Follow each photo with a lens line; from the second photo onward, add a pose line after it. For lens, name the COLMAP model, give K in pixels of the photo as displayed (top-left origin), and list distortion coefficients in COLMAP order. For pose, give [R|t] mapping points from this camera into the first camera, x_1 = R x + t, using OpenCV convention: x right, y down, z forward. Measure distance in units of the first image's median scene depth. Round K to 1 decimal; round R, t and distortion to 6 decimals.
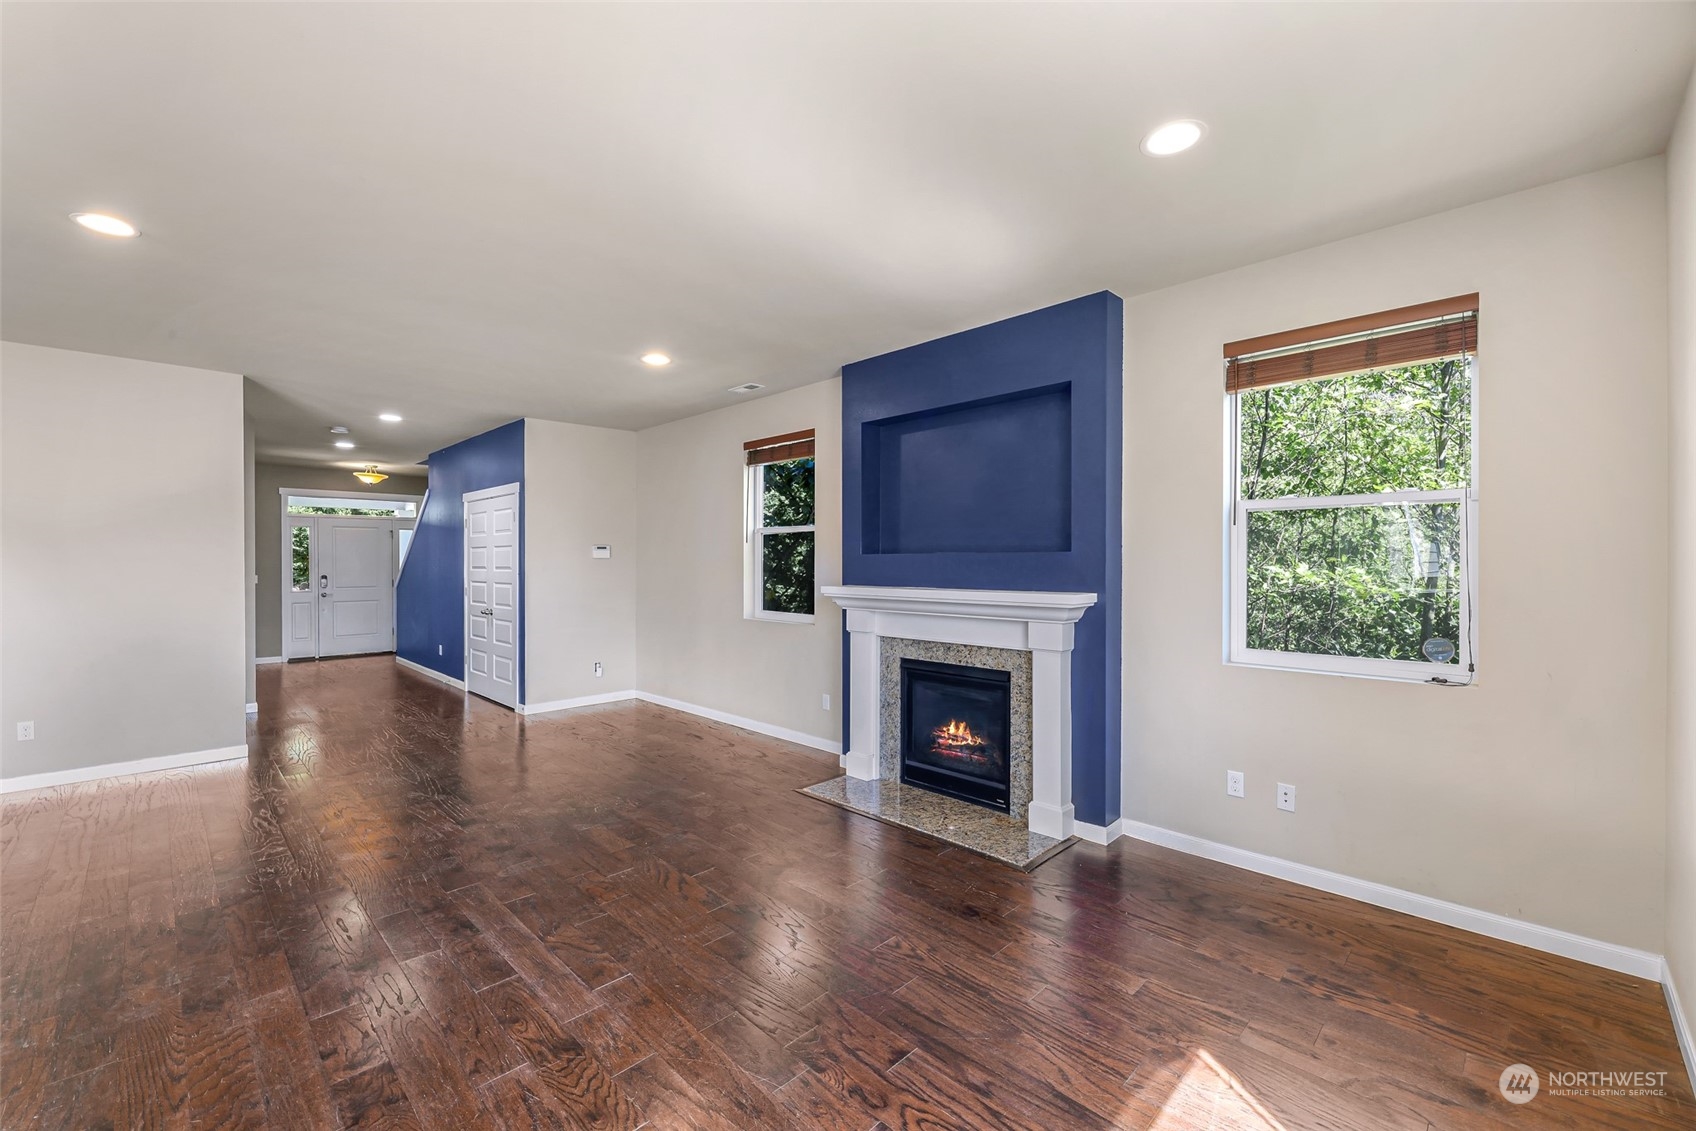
lens RADIAL K [[690.1, 0, 848.7], [0, 690.1, 569.7], [0, 0, 1]] dist [0.001153, -0.001010]
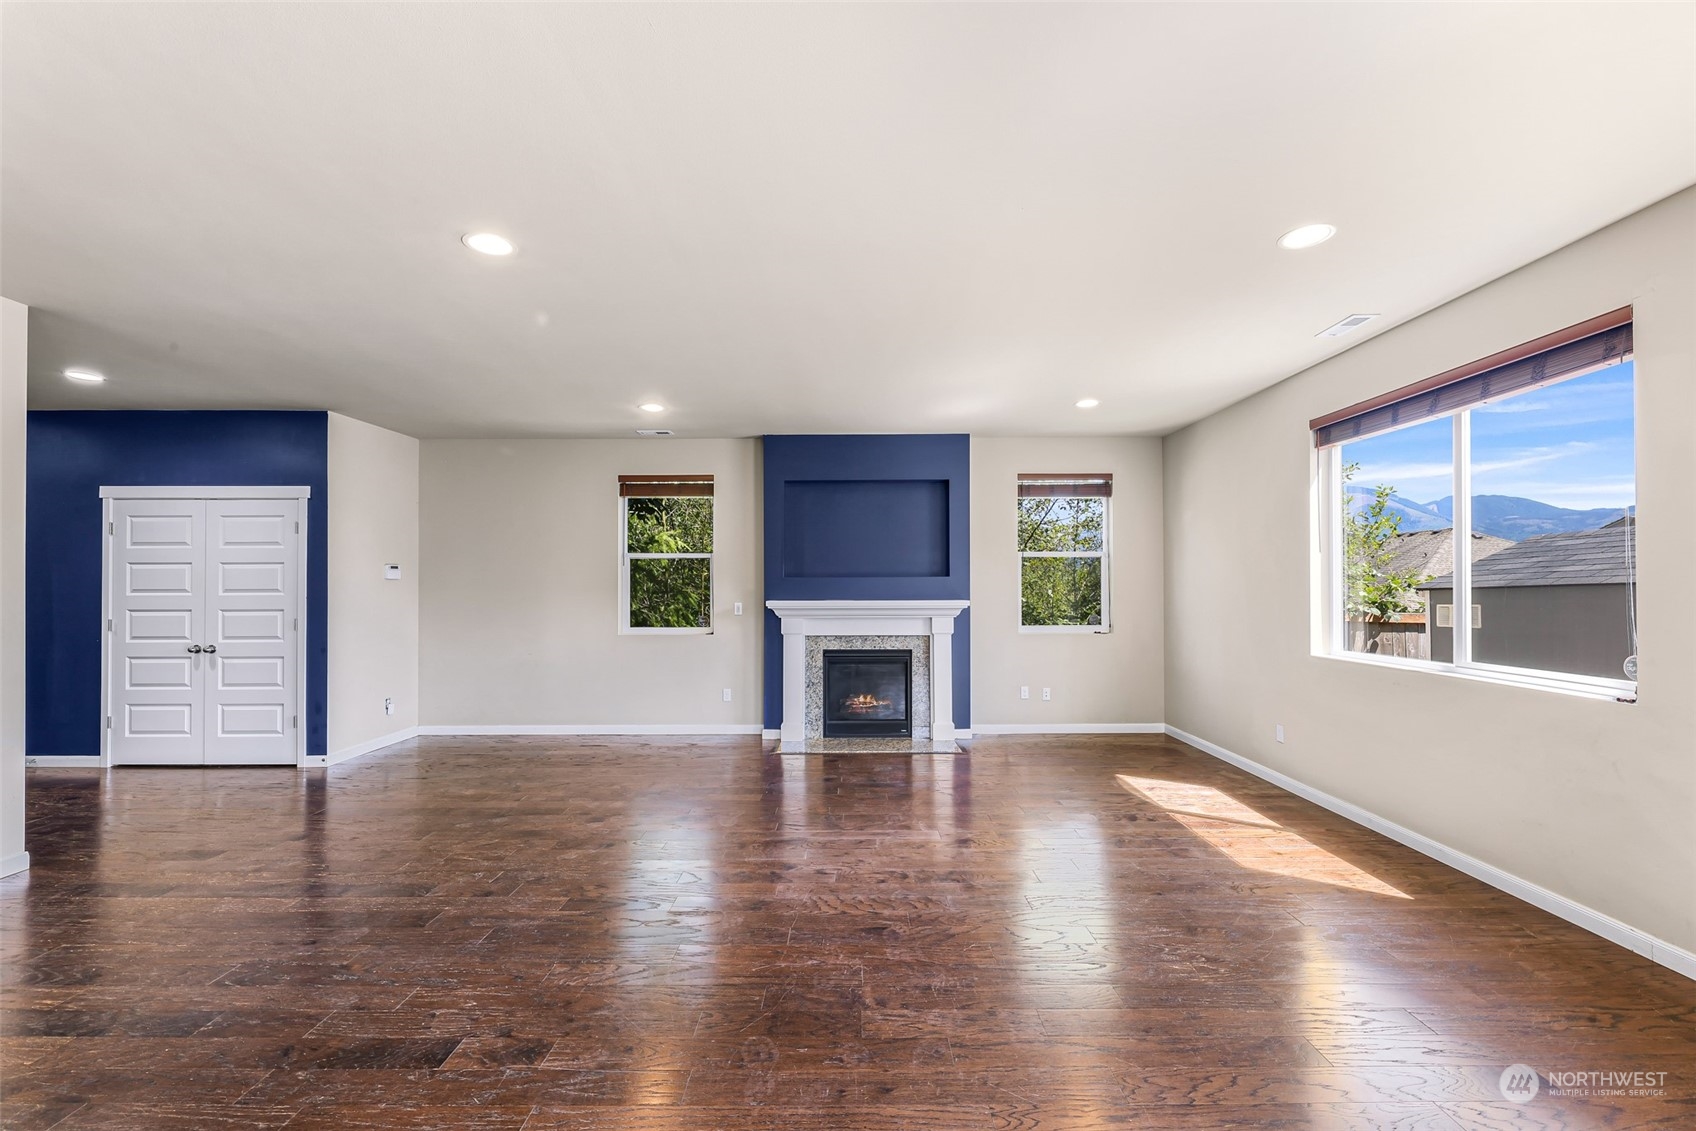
lens RADIAL K [[690.1, 0, 849.2], [0, 690.1, 576.0], [0, 0, 1]] dist [0.001153, -0.001010]
pose [[0.708662, 0.010490, 0.705470, -0.960904], [0.010129, 0.999635, -0.025040, 0.012494], [-0.705475, 0.024890, 0.708298, -0.054562]]
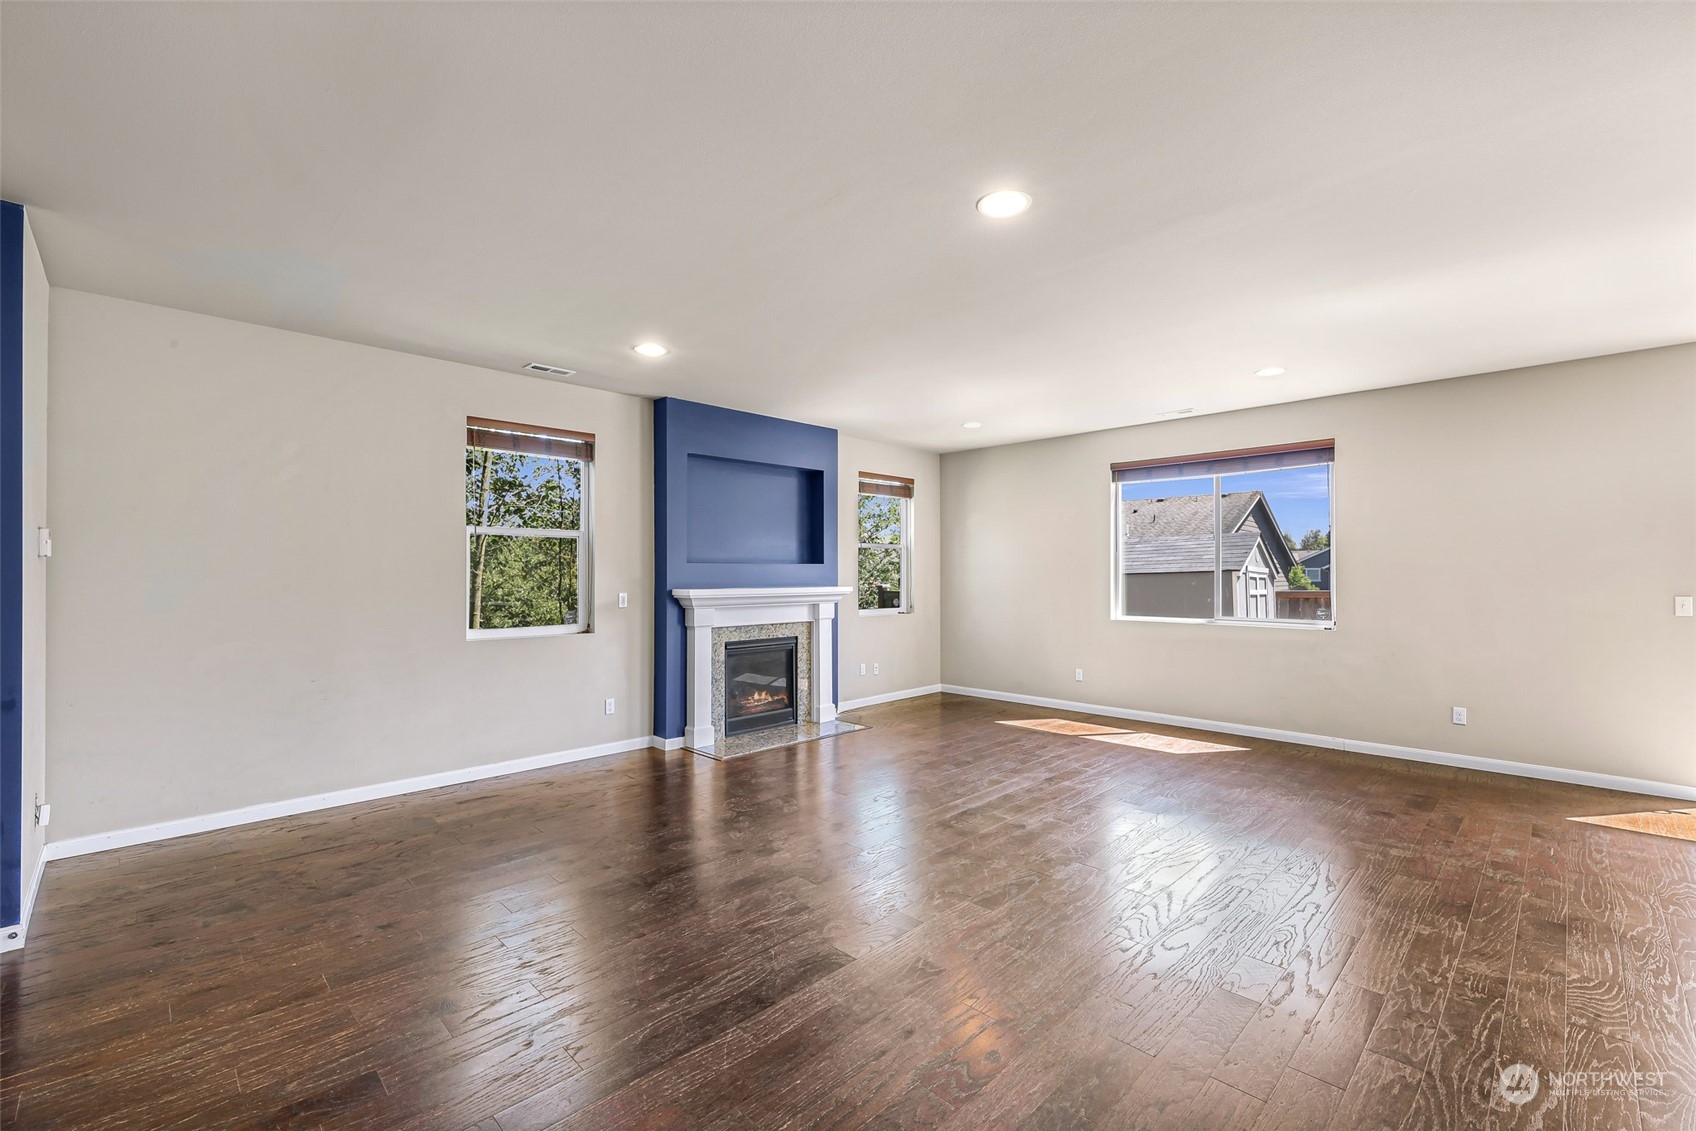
lens RADIAL K [[721.1, 0, 841.3], [0, 721.1, 567.7], [0, 0, 1]] dist [0.007716, 0.000354]
pose [[0.010868, 0.006849, 0.999917, -1.394239], [0.012626, 0.999896, -0.006986, -0.001810], [-0.999861, 0.012700, 0.010781, 0.818868]]
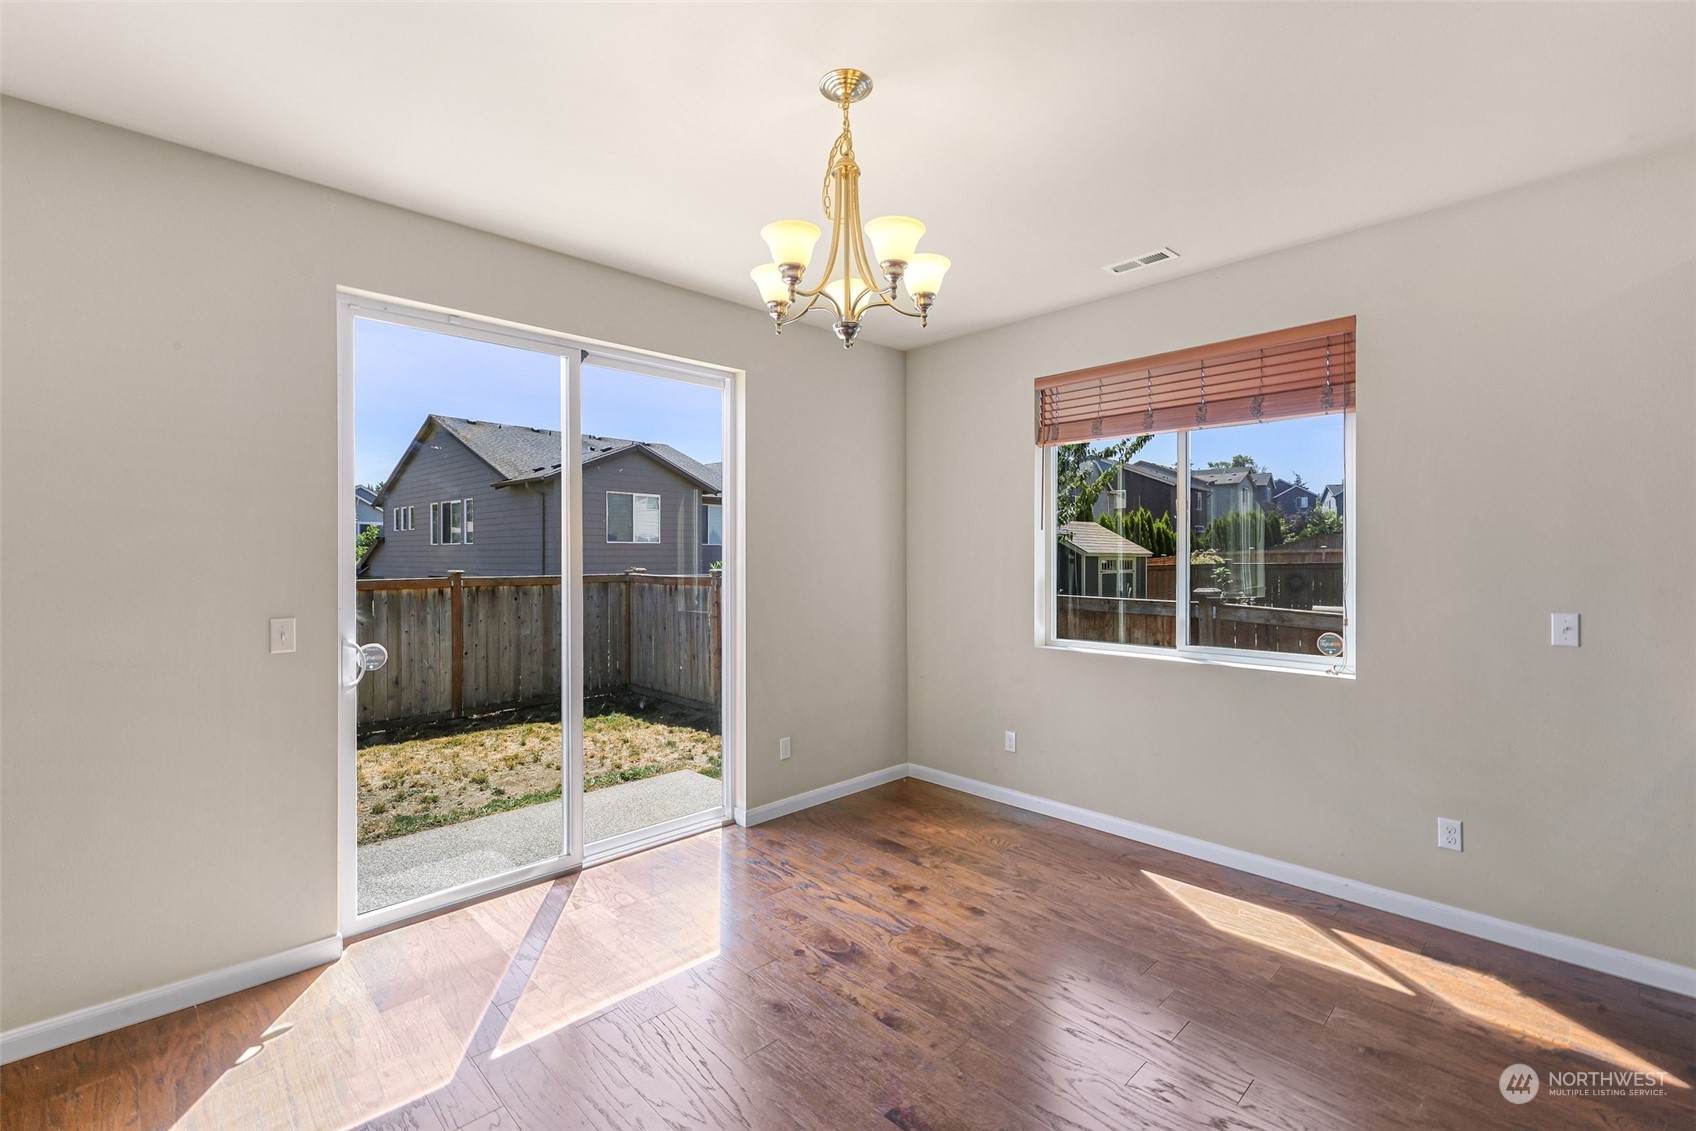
lens RADIAL K [[748.5, 0, 855.5], [0, 748.5, 558.0], [0, 0, 1]] dist [0.007508, -0.000750]
pose [[-0.999778, 0.002964, 0.020848, -0.795459], [0.003200, 0.999931, 0.011284, -0.005448], [-0.020813, 0.011348, -0.999719, 0.204718]]
